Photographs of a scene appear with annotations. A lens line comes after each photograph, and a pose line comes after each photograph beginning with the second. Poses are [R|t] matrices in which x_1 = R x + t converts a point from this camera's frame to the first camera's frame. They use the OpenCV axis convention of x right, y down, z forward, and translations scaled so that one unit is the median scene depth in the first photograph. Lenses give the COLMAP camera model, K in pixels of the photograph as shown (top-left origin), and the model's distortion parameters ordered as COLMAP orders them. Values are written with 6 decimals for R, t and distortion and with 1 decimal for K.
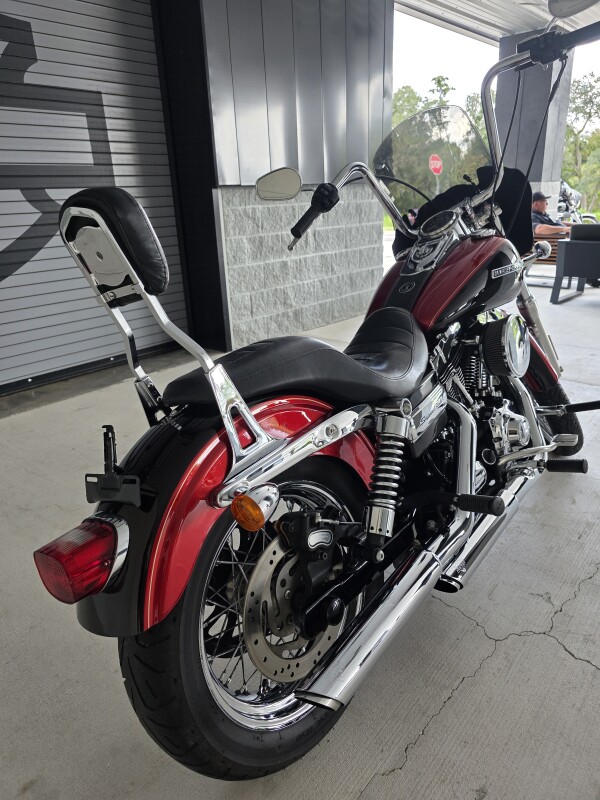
lens RADIAL K [[543.4, 0, 300.0], [0, 543.4, 400.0], [0, 0, 1]] dist [0.032980, -0.032947]
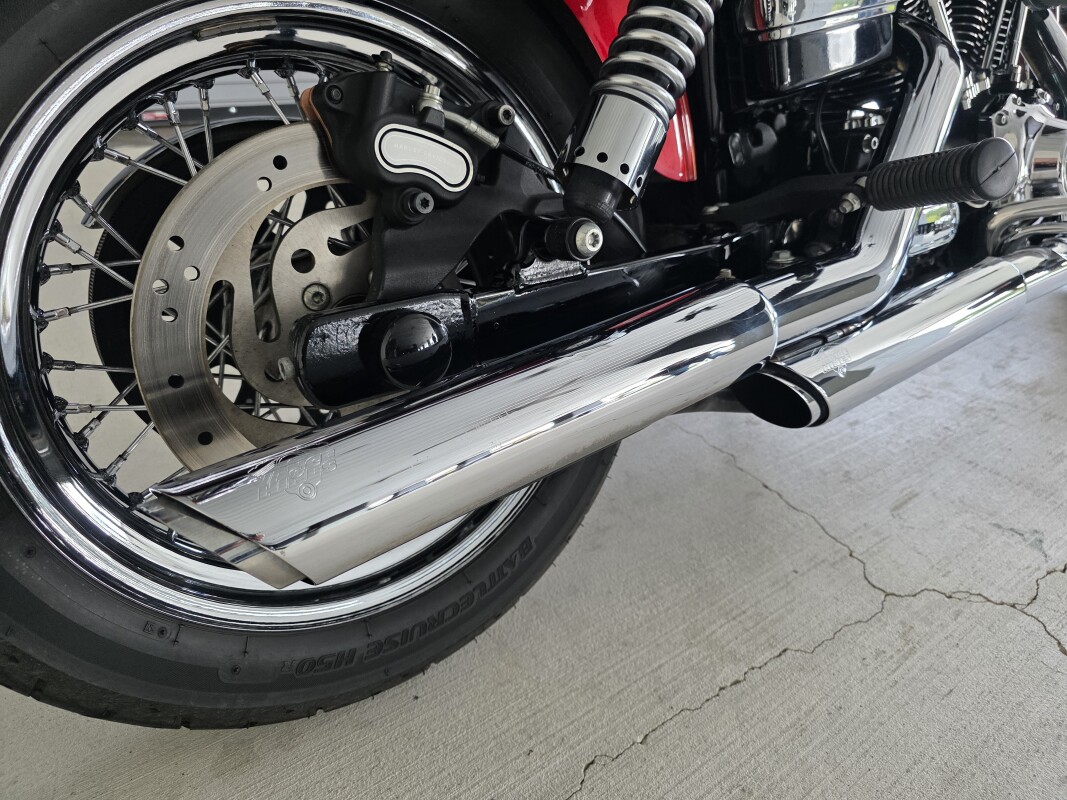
lens RADIAL K [[724.8, 0, 529.6], [0, 724.8, 390.3], [0, 0, 1]] dist [0.032980, -0.032947]
pose [[0.968204, 0.182496, -0.171104, 0.170569], [-0.156036, 0.975169, 0.157158, 0.259710], [0.195536, -0.125463, 0.972638, 0.448729]]
